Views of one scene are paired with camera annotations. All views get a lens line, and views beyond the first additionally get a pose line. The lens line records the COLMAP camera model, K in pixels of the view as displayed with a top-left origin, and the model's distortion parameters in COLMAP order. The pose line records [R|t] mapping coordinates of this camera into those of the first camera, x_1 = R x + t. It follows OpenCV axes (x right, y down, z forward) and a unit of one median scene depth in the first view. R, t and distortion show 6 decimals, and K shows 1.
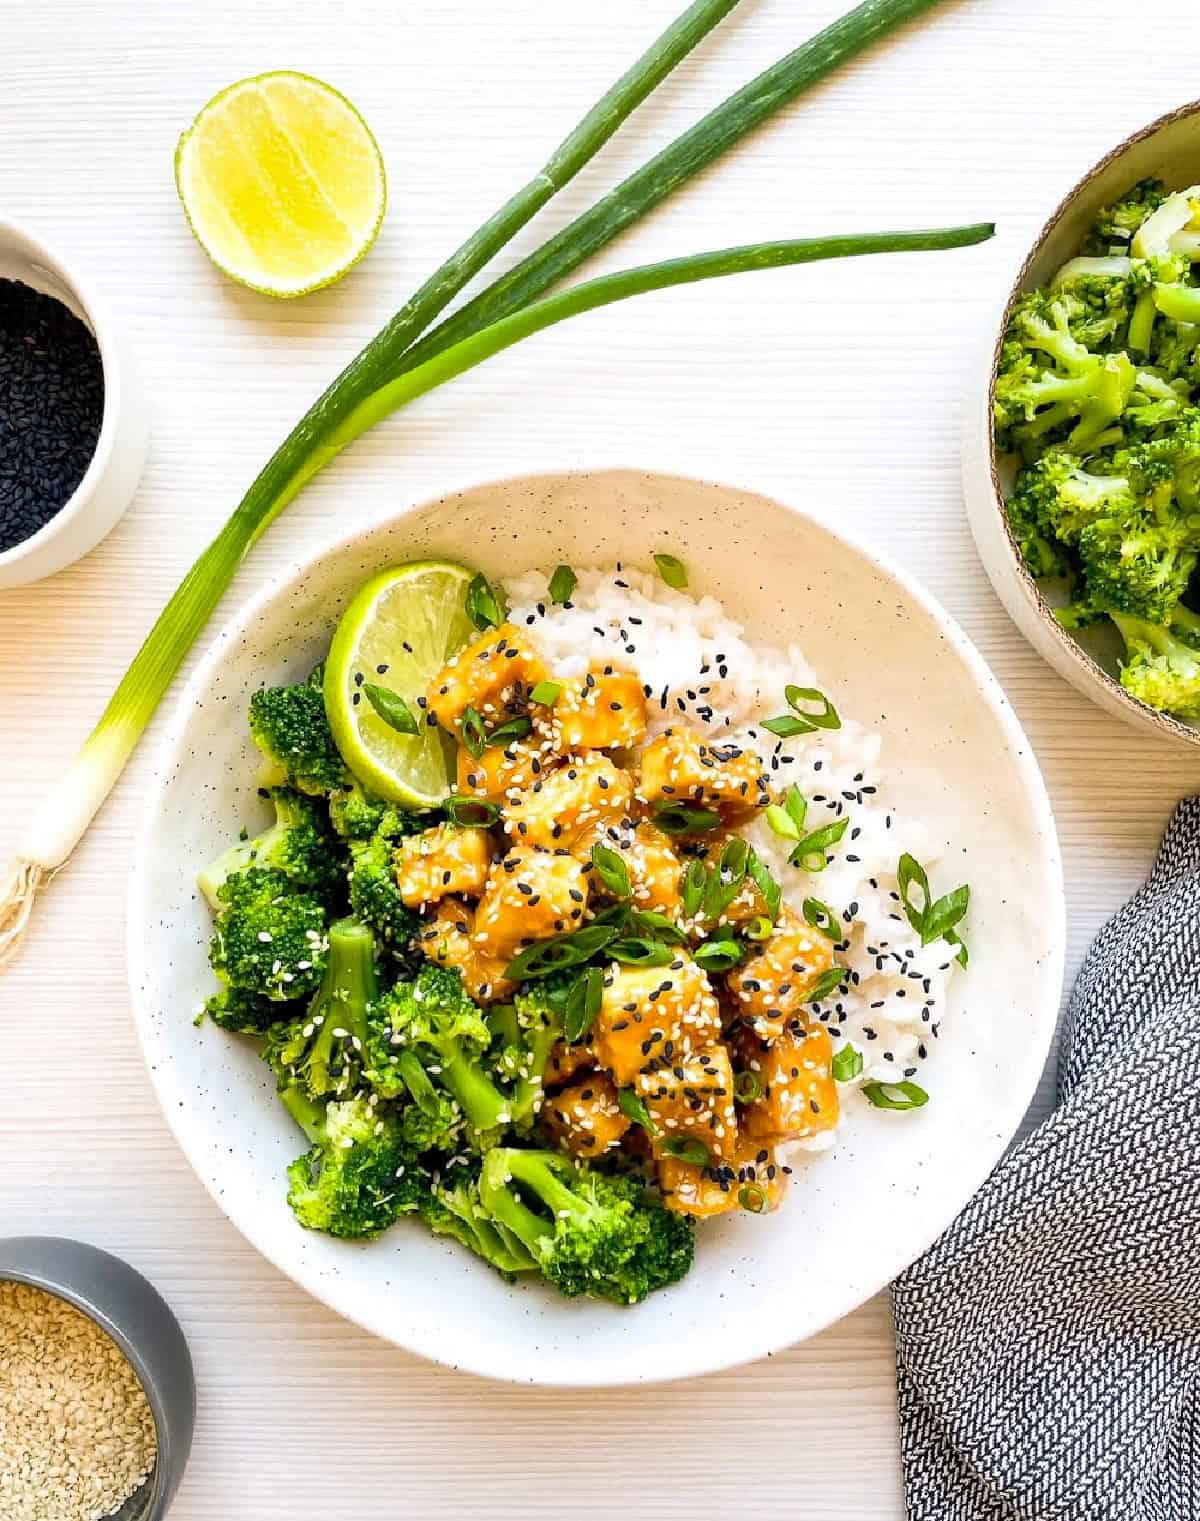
lens RADIAL K [[1365.3, 0, 593.7], [0, 1365.3, 820.3], [0, 0, 1]] dist [0.083885, -0.004028]
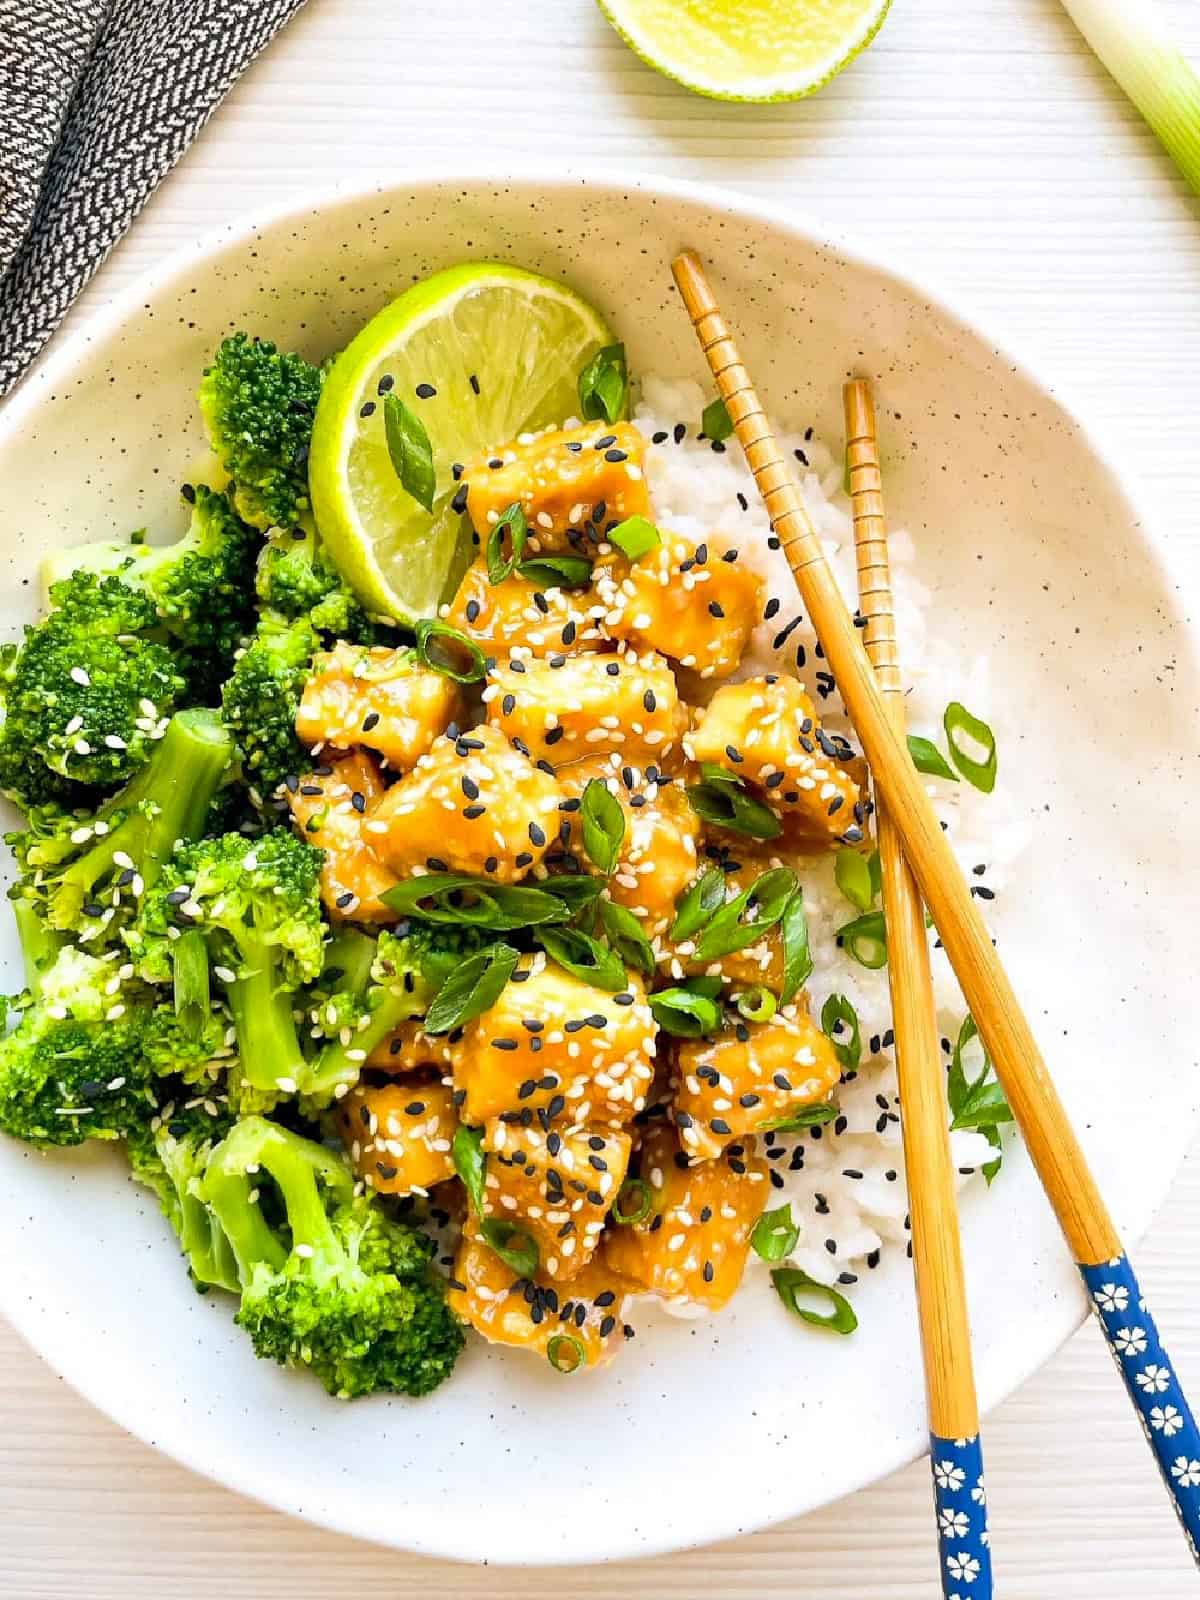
lens RADIAL K [[1519.7, 0, 592.9], [0, 1519.7, 856.5], [0, 0, 1]] dist [0.099854, -0.280450]
pose [[0.891838, 0.451383, 0.029624, -0.005290], [-0.452287, 0.890922, 0.041158, 0.020593], [-0.007815, -0.050105, 0.998713, 0.261993]]
